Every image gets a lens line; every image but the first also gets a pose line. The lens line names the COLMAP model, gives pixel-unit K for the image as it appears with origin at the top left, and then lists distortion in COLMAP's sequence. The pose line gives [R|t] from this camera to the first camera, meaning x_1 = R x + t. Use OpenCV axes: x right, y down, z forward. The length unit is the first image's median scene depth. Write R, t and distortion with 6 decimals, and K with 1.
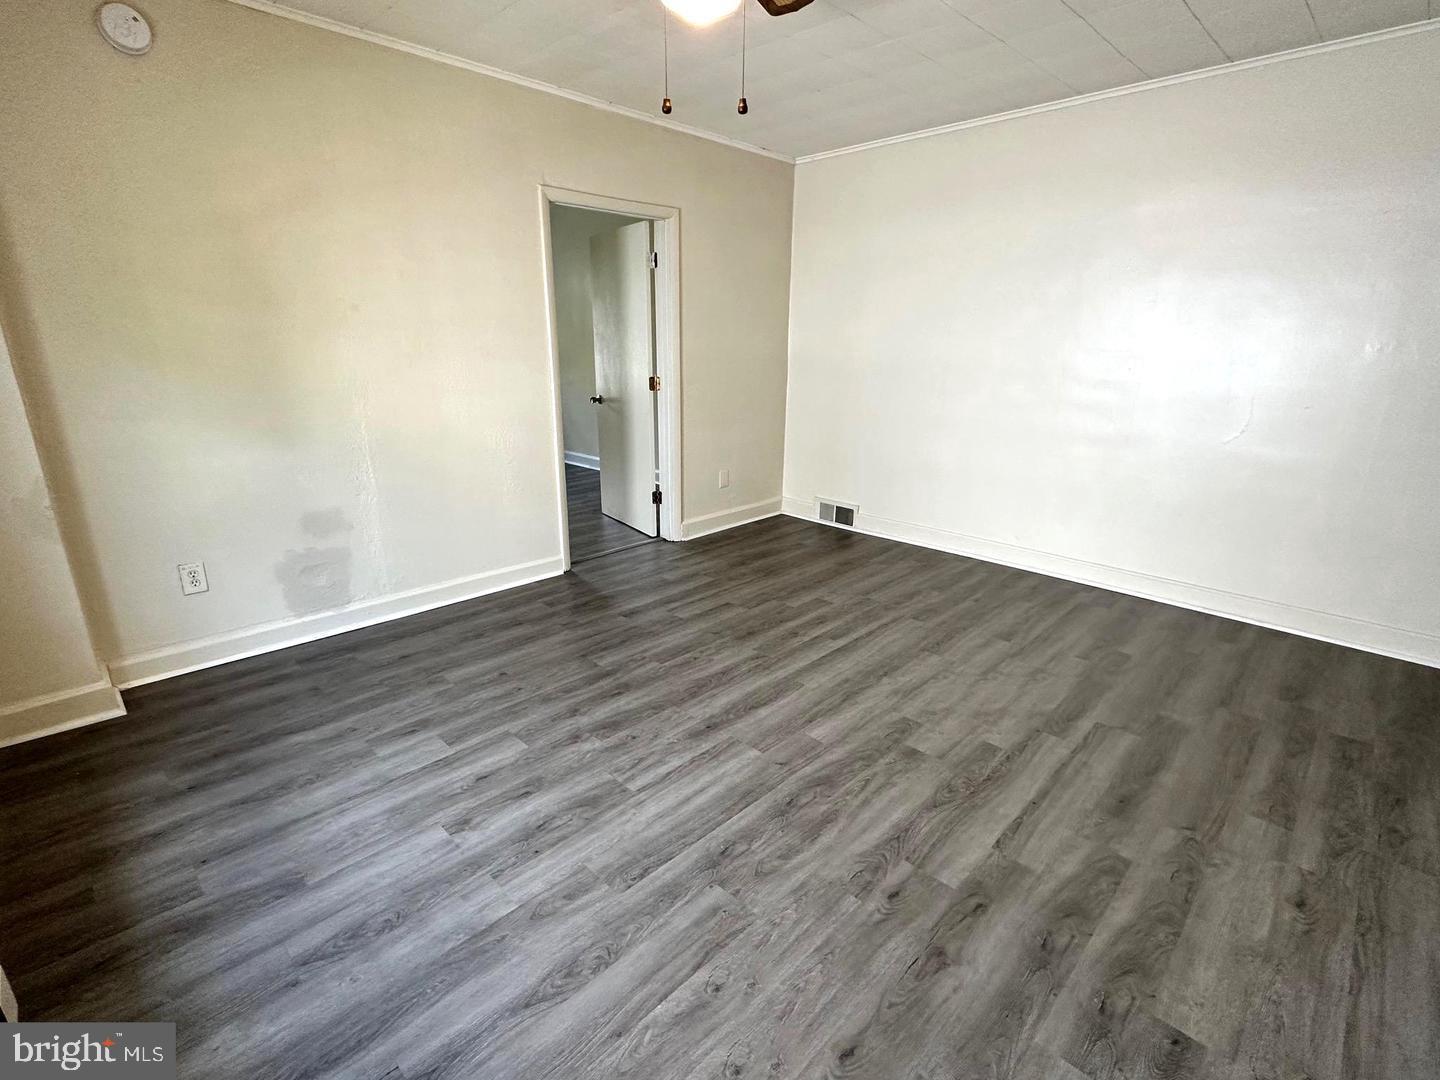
lens RADIAL K [[680.9, 0, 716.1], [0, 680.9, 538.9], [0, 0, 1]] dist [0.000019, -0.000988]
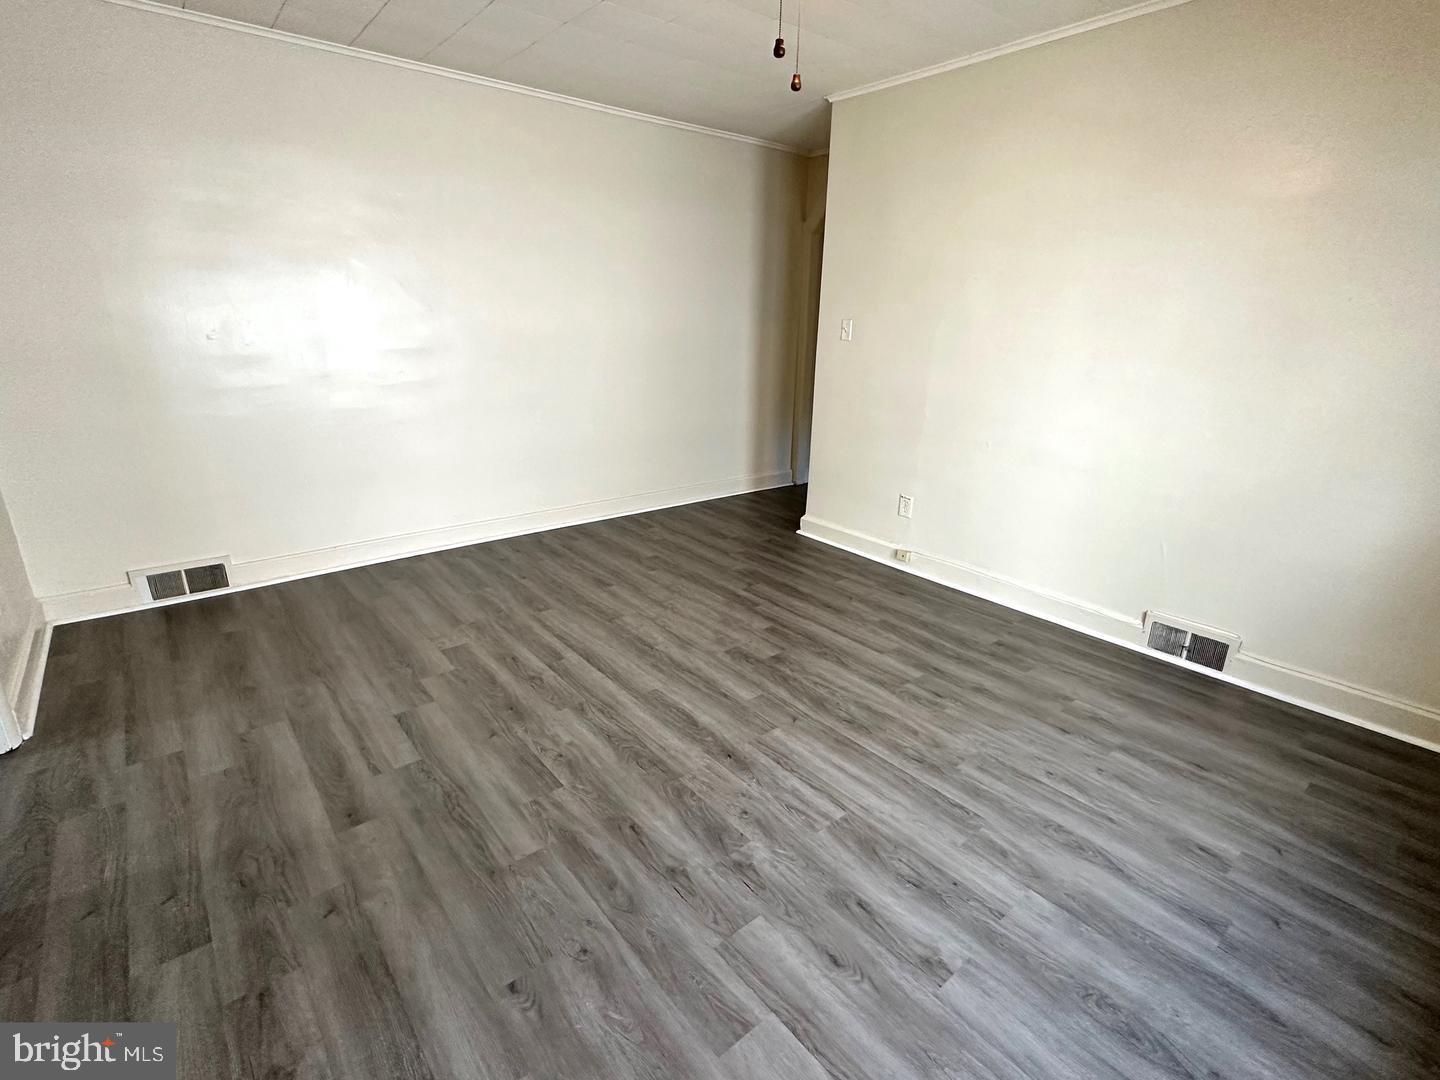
lens RADIAL K [[680.9, 0, 719.7], [0, 680.9, 544.4], [0, 0, 1]] dist [0.000019, -0.000988]
pose [[0.094747, -0.326357, 0.940486, -0.764878], [0.267425, 0.918354, 0.291736, -0.249381], [-0.958909, 0.223868, 0.174288, 0.775774]]
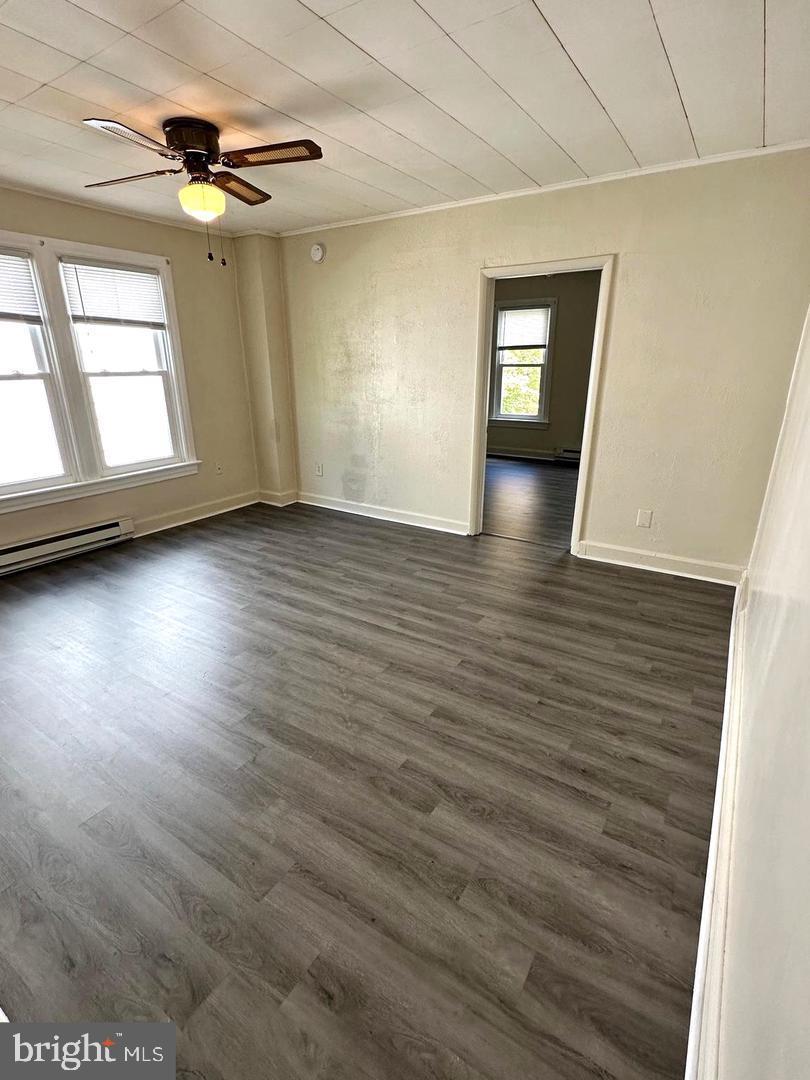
lens RADIAL K [[510.7, 0, 403.6], [0, 510.7, 537.2], [0, 0, 1]] dist [0.000019, -0.000988]
pose [[0.202692, 0.309219, -0.929139, 1.248683], [-0.276584, 0.928279, 0.248596, -0.294294], [0.939371, 0.206597, 0.273680, 0.919450]]
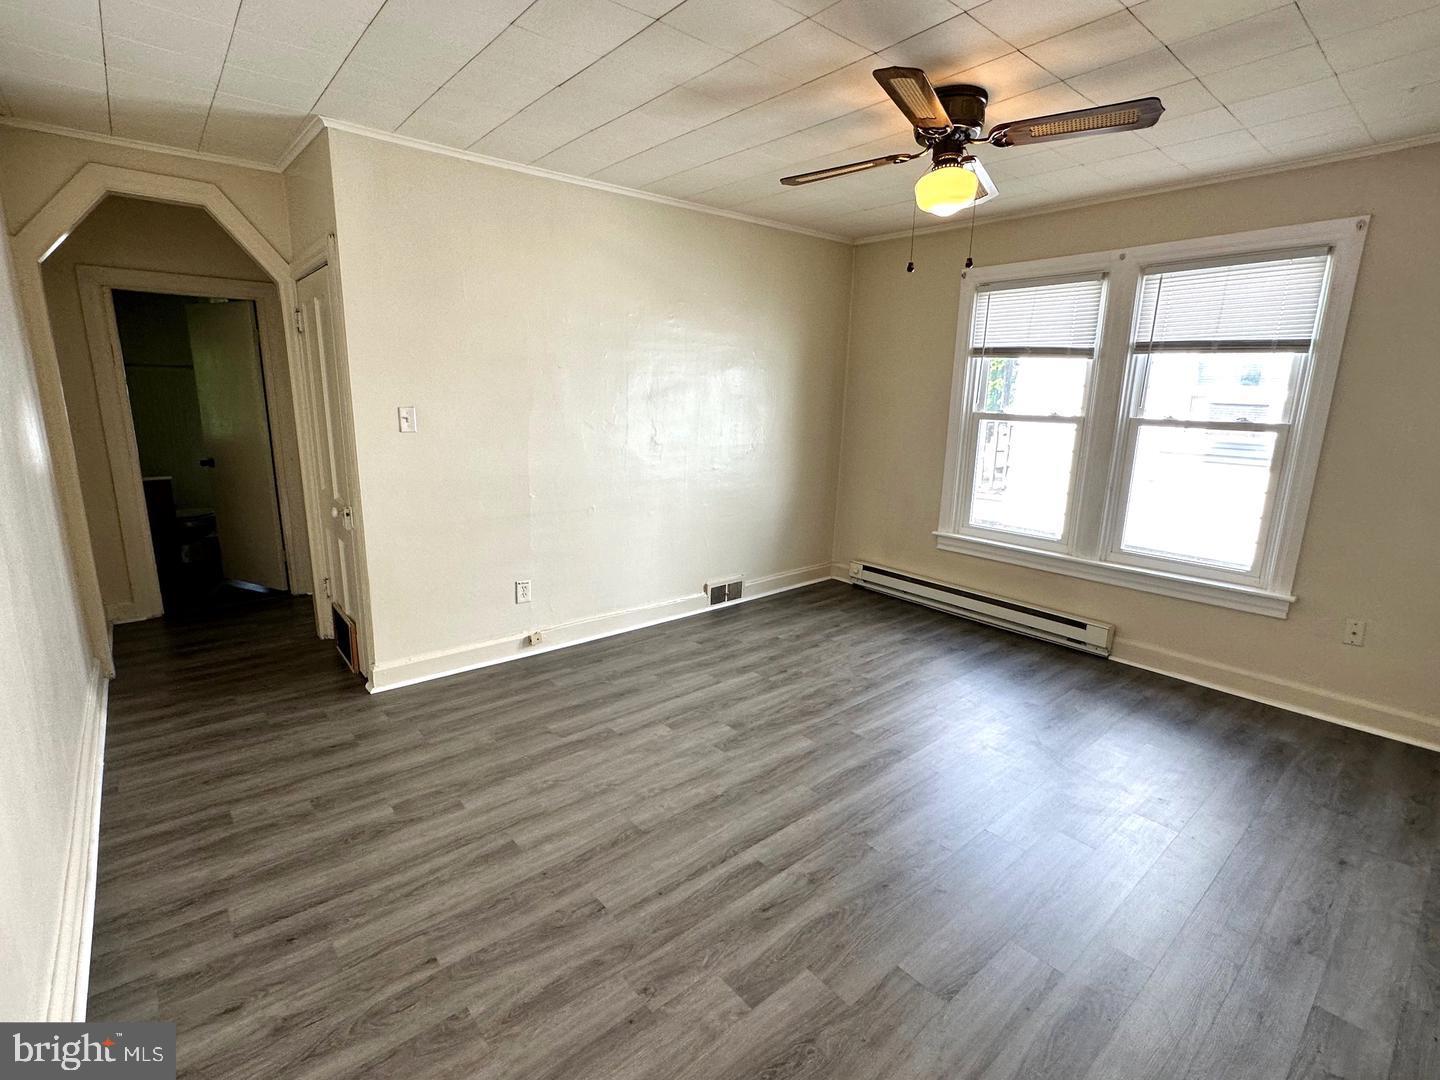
lens RADIAL K [[680.9, 0, 719.6], [0, 680.9, 535.2], [0, 0, 1]] dist [0.000019, -0.000988]
pose [[-0.996438, -0.043546, 0.072212, 0.222977], [-0.003393, 0.876357, 0.481651, -0.597155], [-0.084257, 0.479690, -0.873383, 1.832532]]
